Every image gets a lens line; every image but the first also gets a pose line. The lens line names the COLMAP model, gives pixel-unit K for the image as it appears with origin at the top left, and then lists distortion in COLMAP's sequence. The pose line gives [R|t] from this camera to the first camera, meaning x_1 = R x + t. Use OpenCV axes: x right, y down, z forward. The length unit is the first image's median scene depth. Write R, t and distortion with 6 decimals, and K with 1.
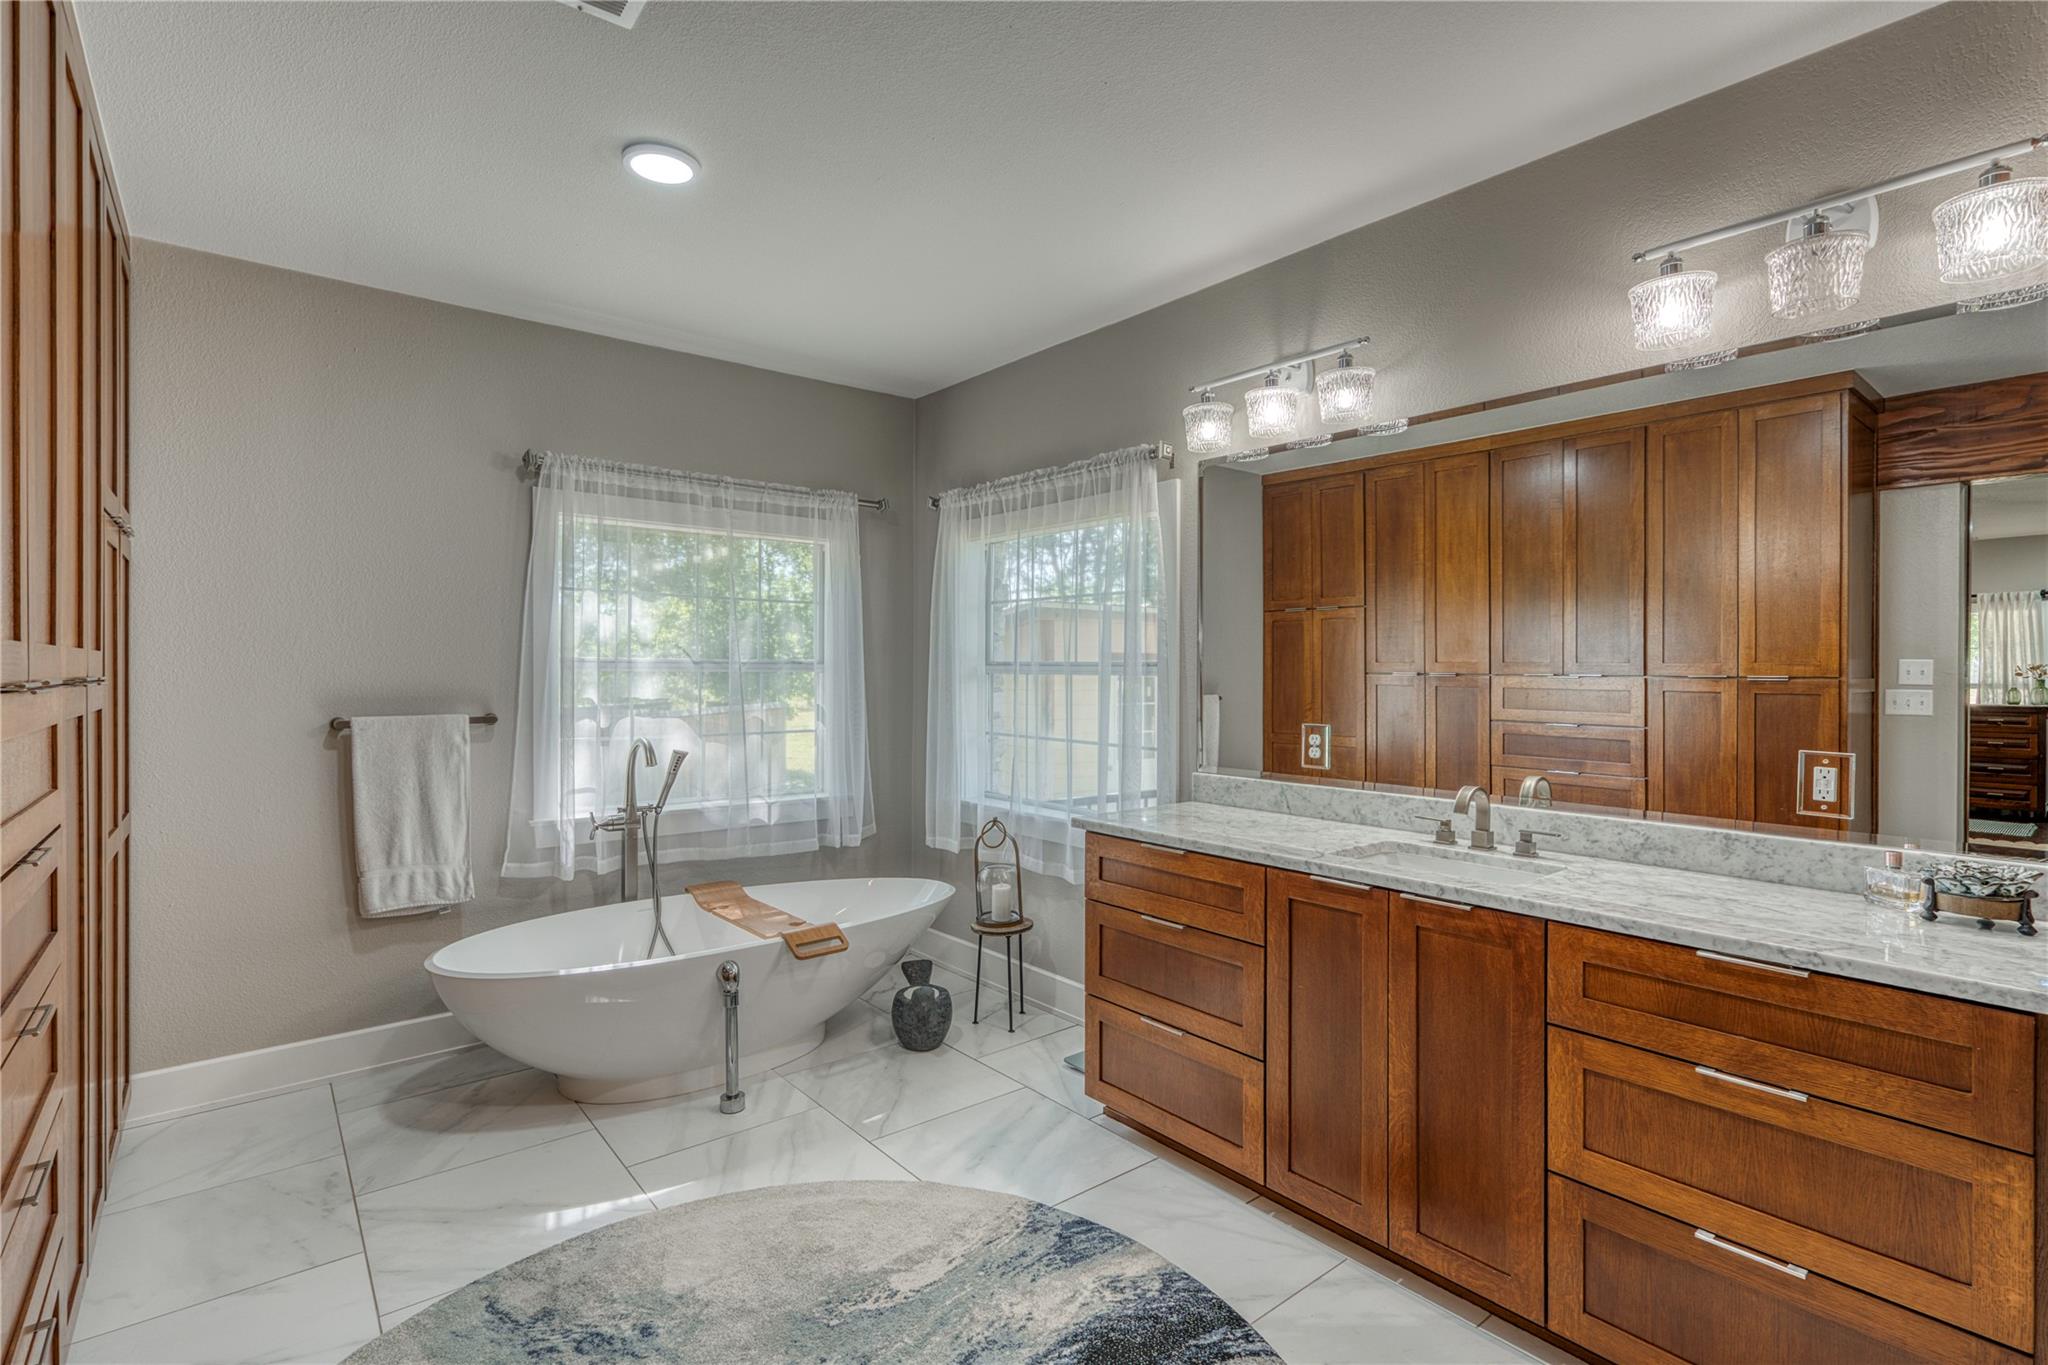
lens RADIAL K [[956.6, 0, 1018.2], [0, 956.6, 674.9], [0, 0, 1]] dist [0.002870, 0.000002]
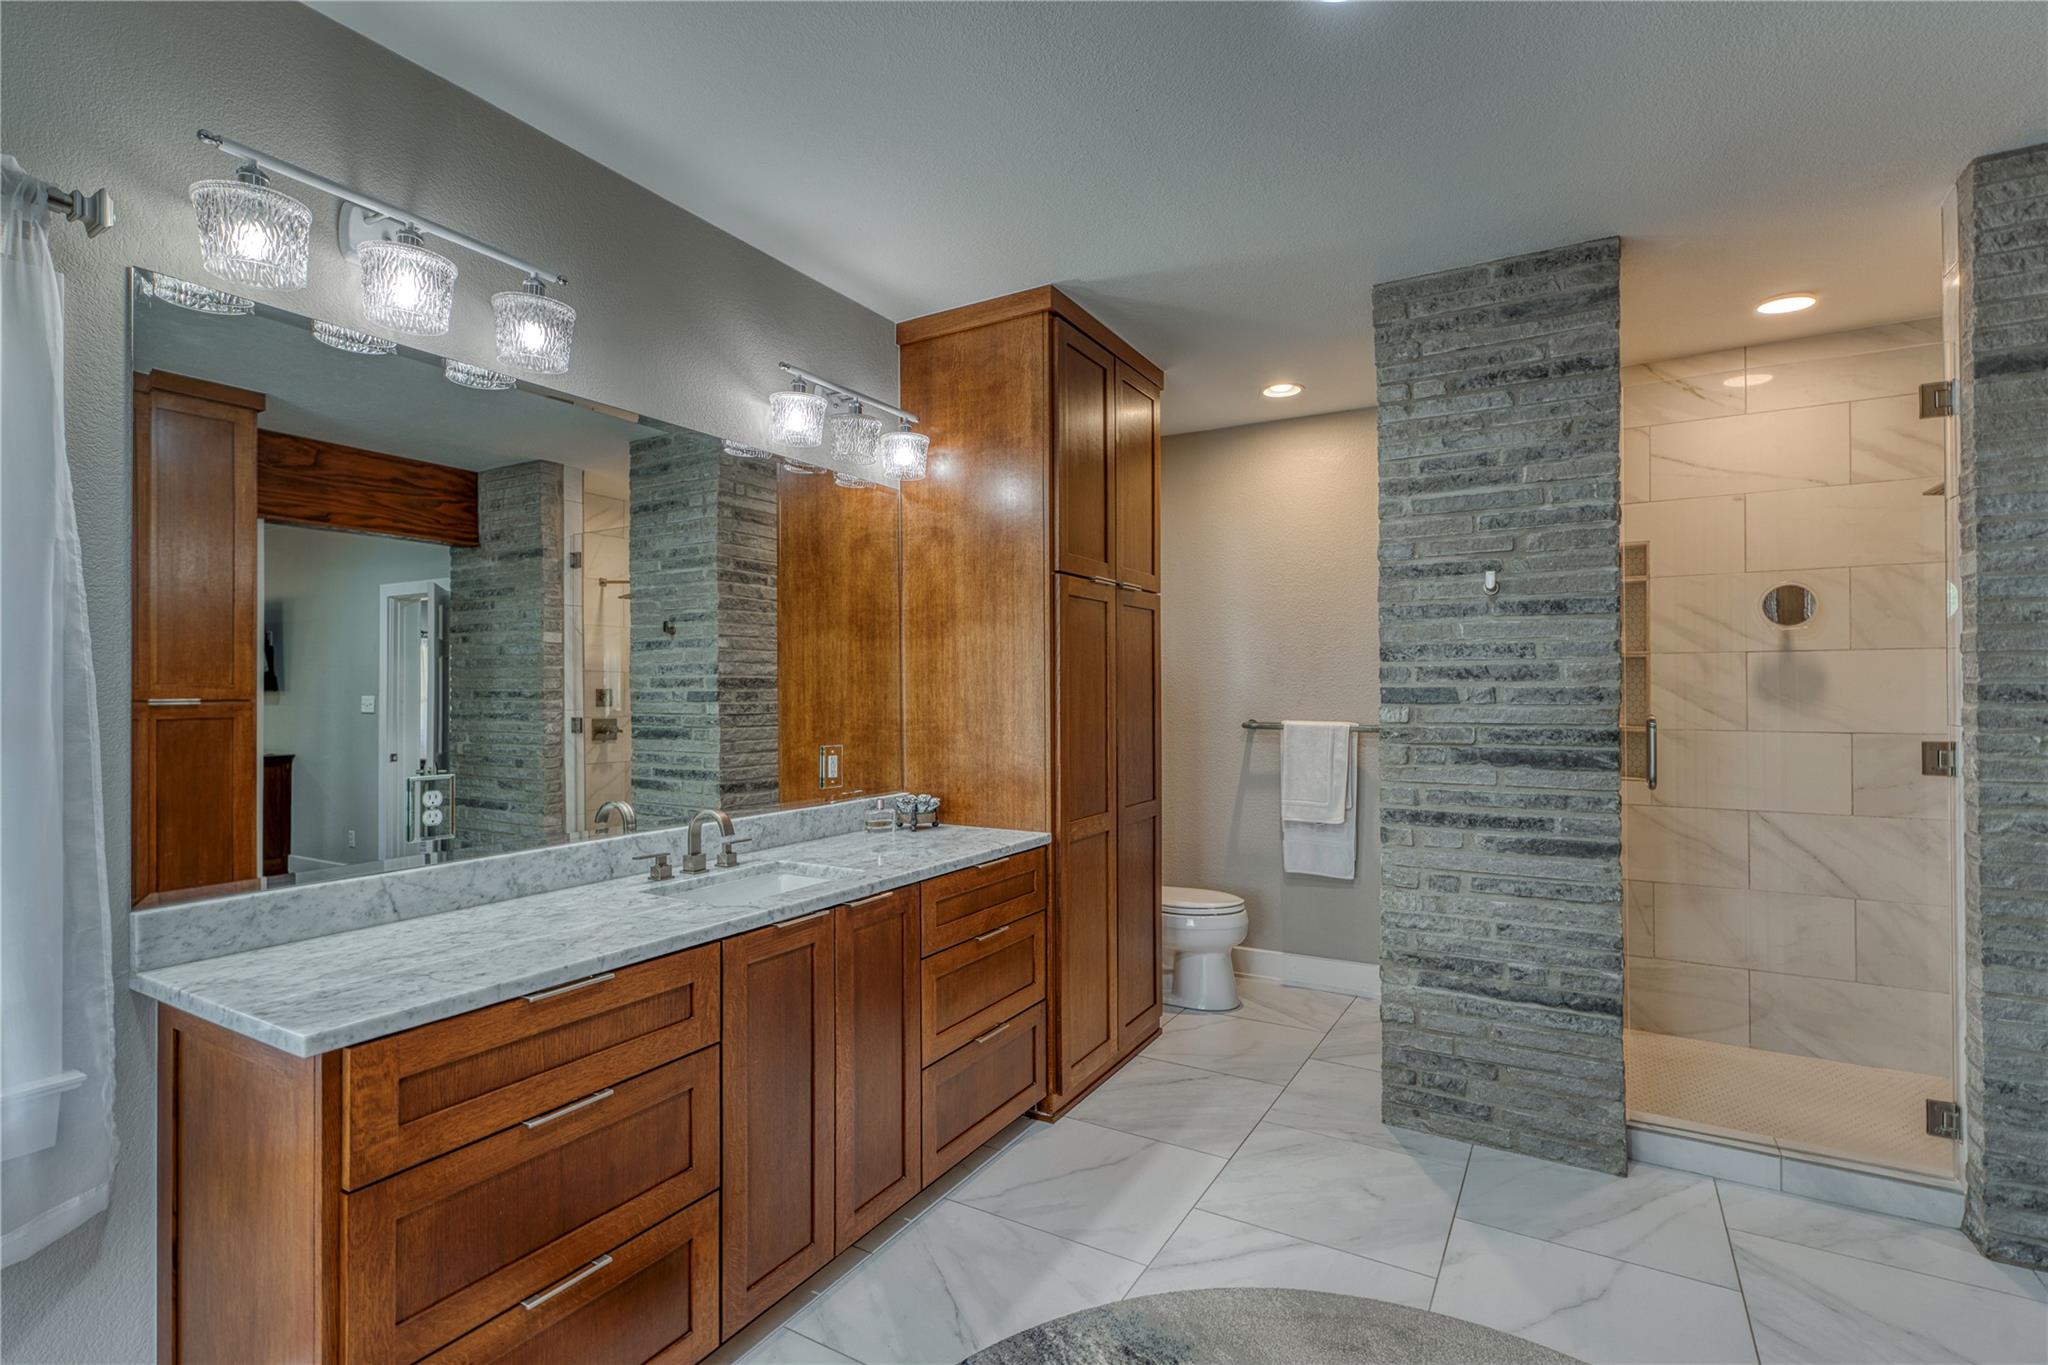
lens RADIAL K [[956.6, 0, 1011.7], [0, 956.6, 684.4], [0, 0, 1]] dist [0.002870, 0.000002]
pose [[-0.340182, 0.004298, 0.940350, -0.590530], [0.007777, 0.999968, -0.001757, -0.010640], [-0.940328, 0.006716, -0.340204, 1.065277]]
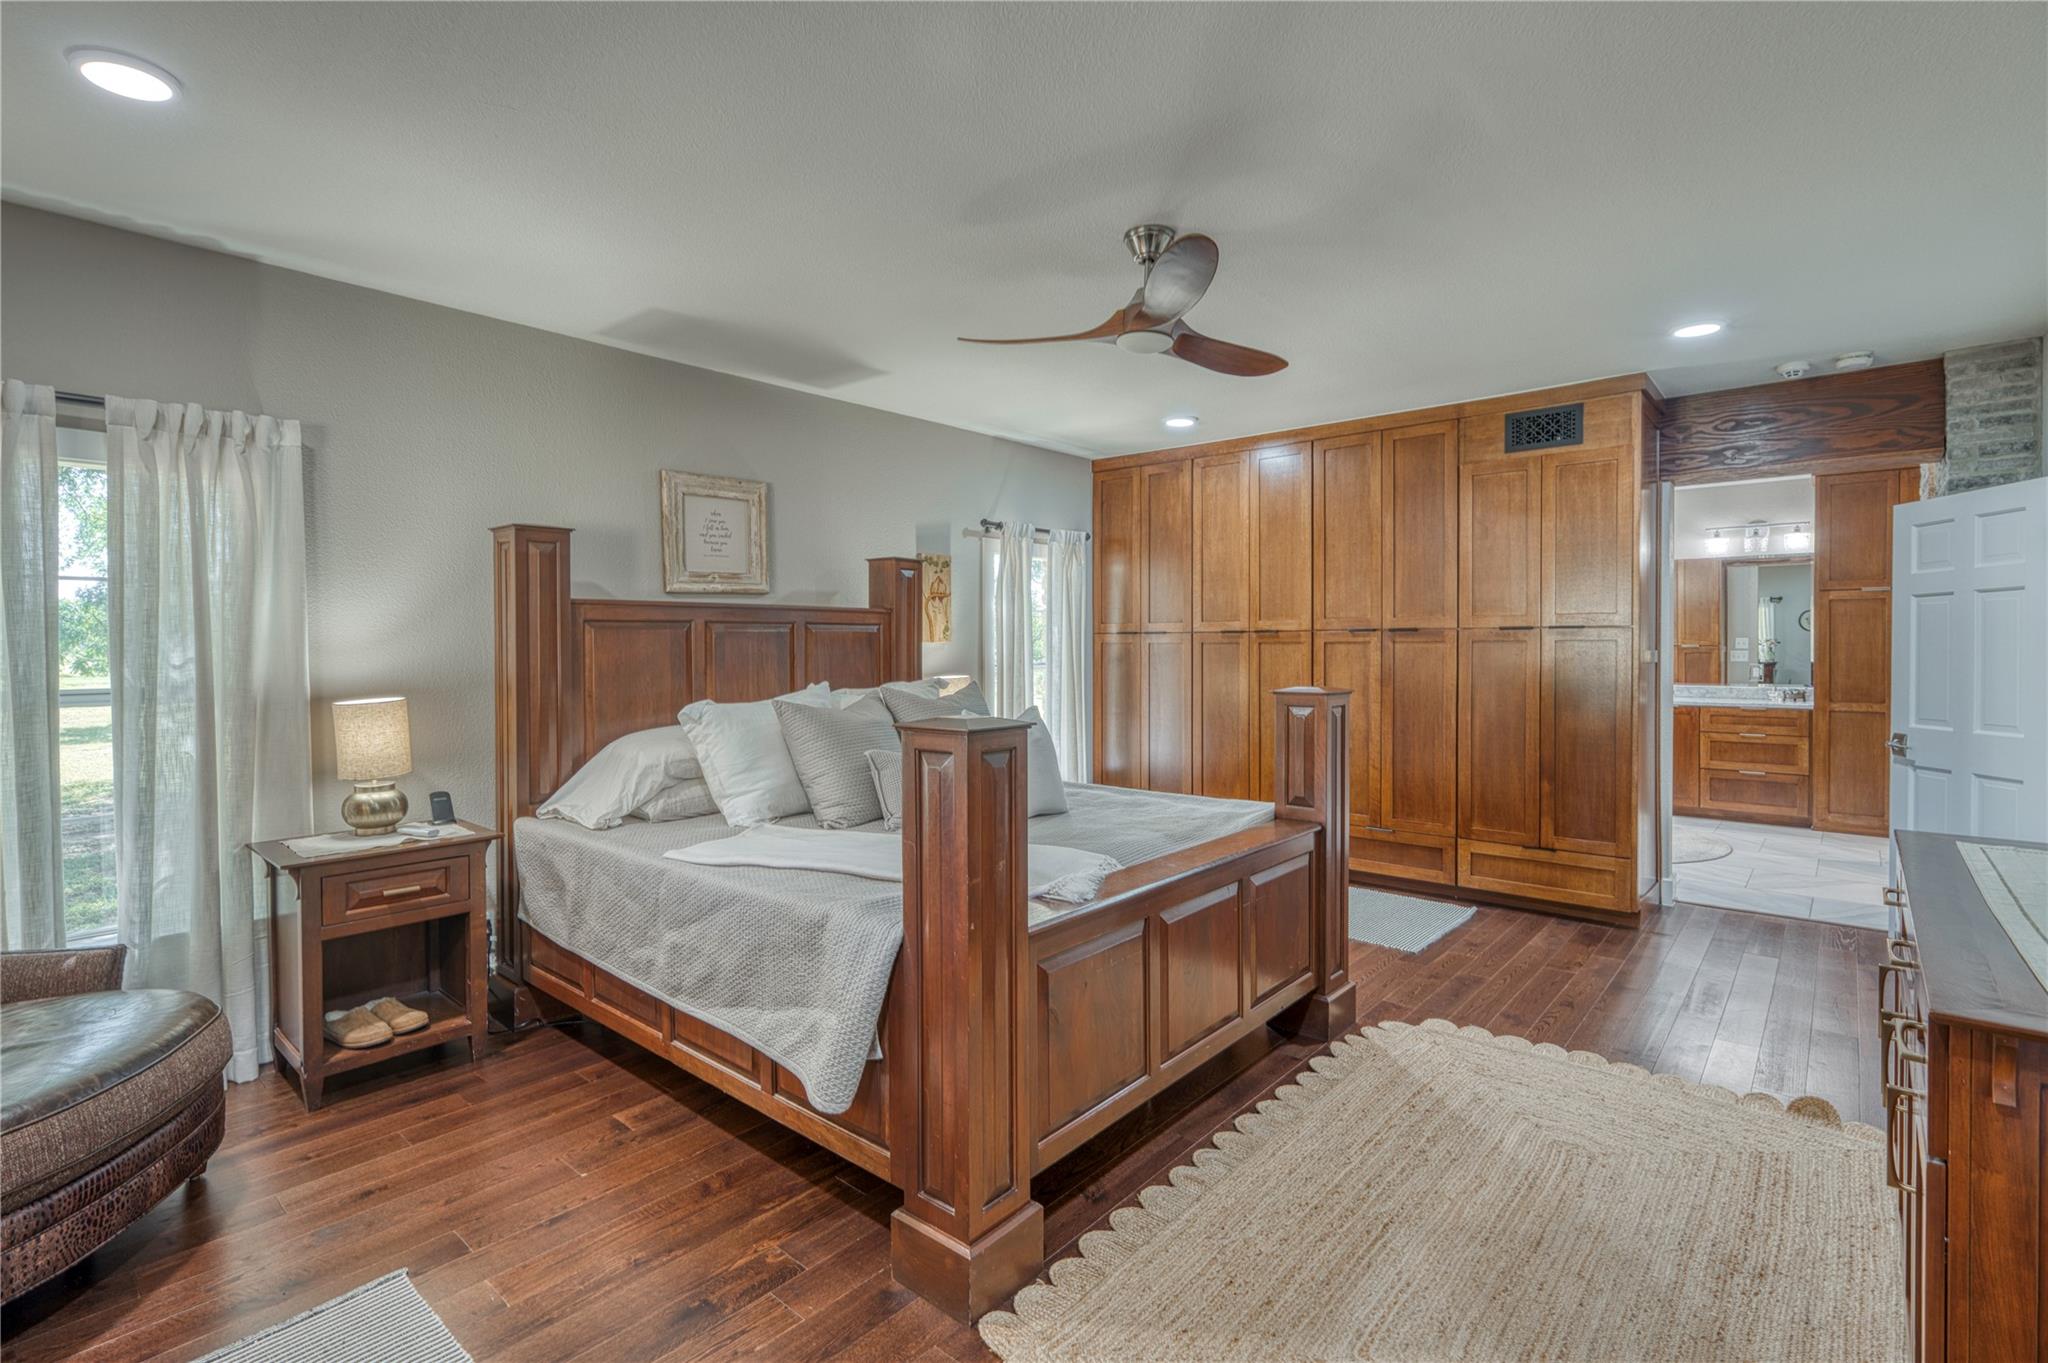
lens RADIAL K [[956.6, 0, 1017.3], [0, 956.6, 665.5], [0, 0, 1]] dist [0.002870, 0.000002]
pose [[0.984519, -0.008916, 0.175051, -2.375022], [0.006904, 0.999903, 0.012102, 0.018383], [-0.175142, -0.010706, 0.984485, -1.957908]]
